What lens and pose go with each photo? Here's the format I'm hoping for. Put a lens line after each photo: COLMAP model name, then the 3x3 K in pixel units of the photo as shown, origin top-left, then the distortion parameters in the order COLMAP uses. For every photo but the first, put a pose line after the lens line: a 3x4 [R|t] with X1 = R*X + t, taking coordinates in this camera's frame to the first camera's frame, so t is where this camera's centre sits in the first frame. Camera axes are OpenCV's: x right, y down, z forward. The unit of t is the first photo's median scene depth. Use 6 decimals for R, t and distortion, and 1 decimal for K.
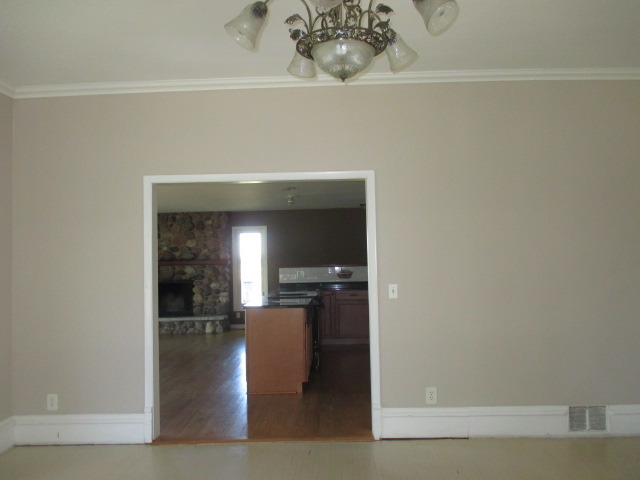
lens RADIAL K [[543.3, 0, 319.2], [0, 543.3, 241.8], [0, 0, 1]] dist [-0.023462, 0.012257]
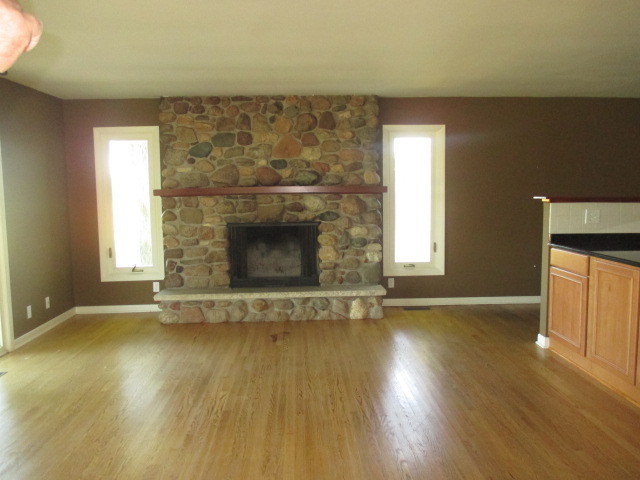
lens RADIAL K [[543.3, 0, 321.0], [0, 543.3, 238.1], [0, 0, 1]] dist [-0.023462, 0.012257]
pose [[0.996842, 0.006487, 0.079139, -0.273033], [-0.016255, 0.992221, 0.123422, 0.019972], [-0.077723, -0.124319, 0.989194, 0.457474]]
